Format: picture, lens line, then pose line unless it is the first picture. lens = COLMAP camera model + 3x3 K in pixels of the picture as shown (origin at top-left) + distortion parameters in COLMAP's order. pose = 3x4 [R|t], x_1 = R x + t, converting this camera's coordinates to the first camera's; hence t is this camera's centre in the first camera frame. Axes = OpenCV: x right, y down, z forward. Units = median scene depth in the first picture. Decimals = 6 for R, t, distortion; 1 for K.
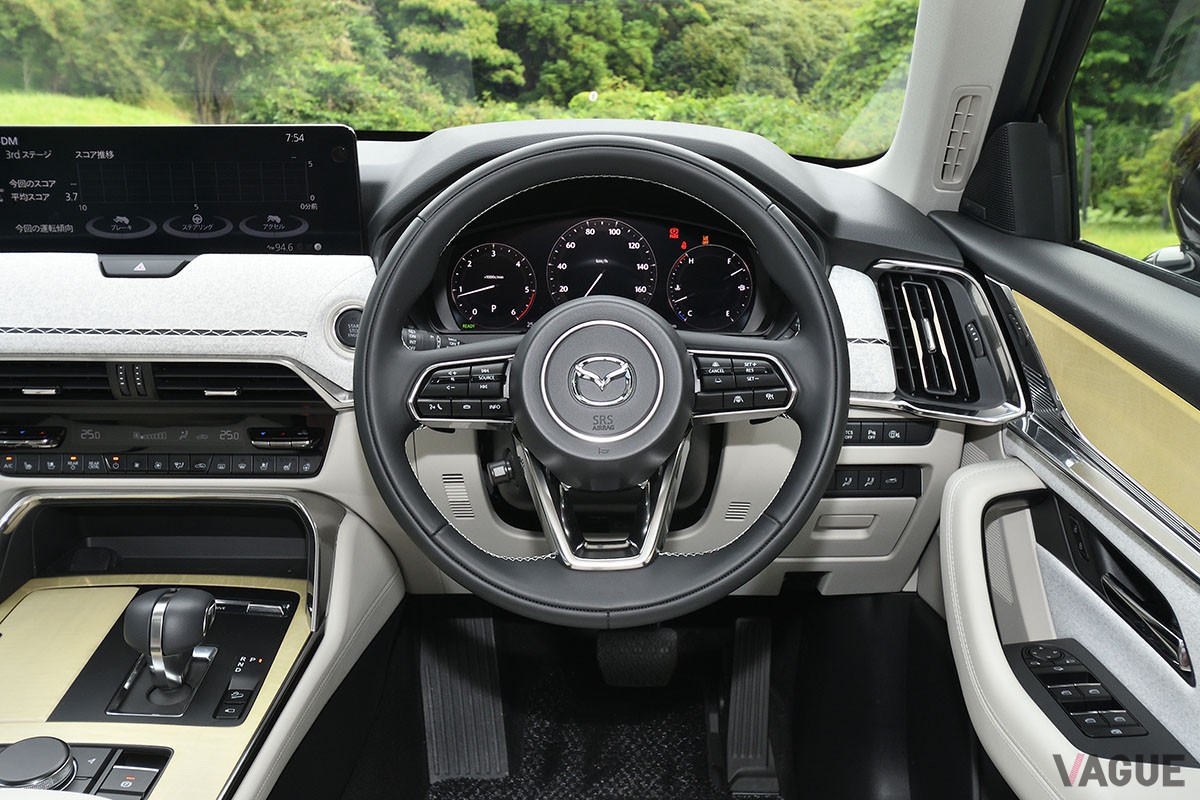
lens RADIAL K [[1196.1, 0, 559.1], [0, 1196.1, 401.0], [0, 0, 1]] dist [0.024741, 0.000000]
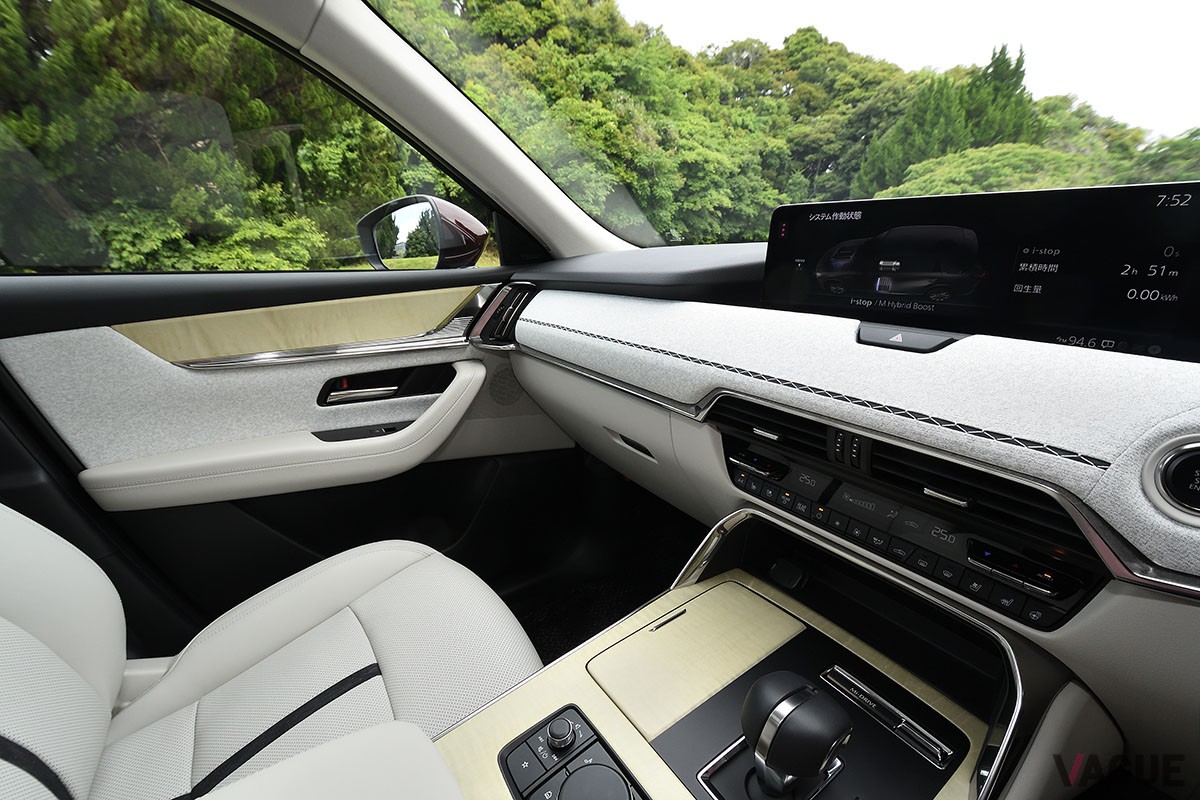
lens RADIAL K [[522.3, 0, 586.5], [0, 522.3, 416.8], [0, 0, 1]] dist [-0.003944, -0.000445]
pose [[0.576246, 0.258700, -0.775251, -0.155335], [-0.242103, 0.960038, 0.140406, -0.050597], [0.780593, 0.106782, 0.615850, 0.563713]]
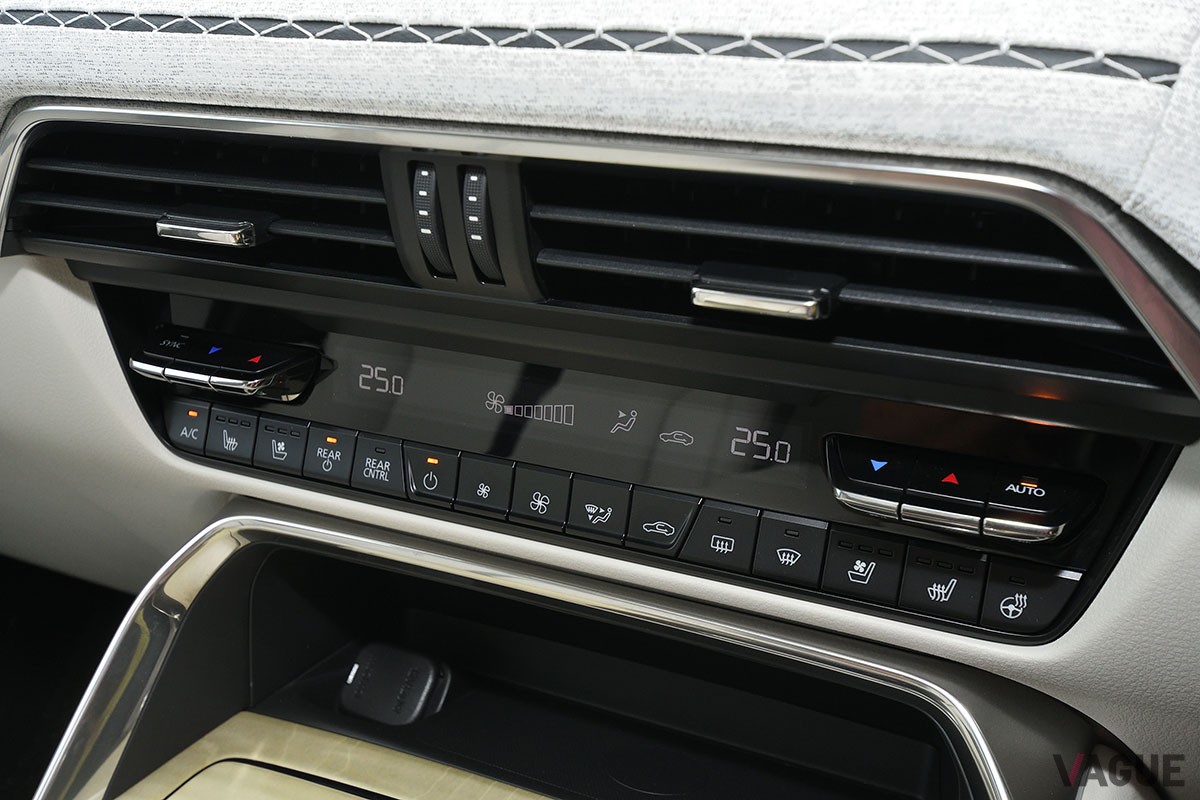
lens RADIAL K [[1196.1, 0, 598.3], [0, 1196.1, 395.0], [0, 0, 1]] dist [0.024741, 0.000000]
pose [[0.914380, 0.142106, -0.379097, -0.209998], [-0.122709, 0.989606, 0.074983, -0.002343], [0.385812, -0.022044, 0.922314, 0.742406]]
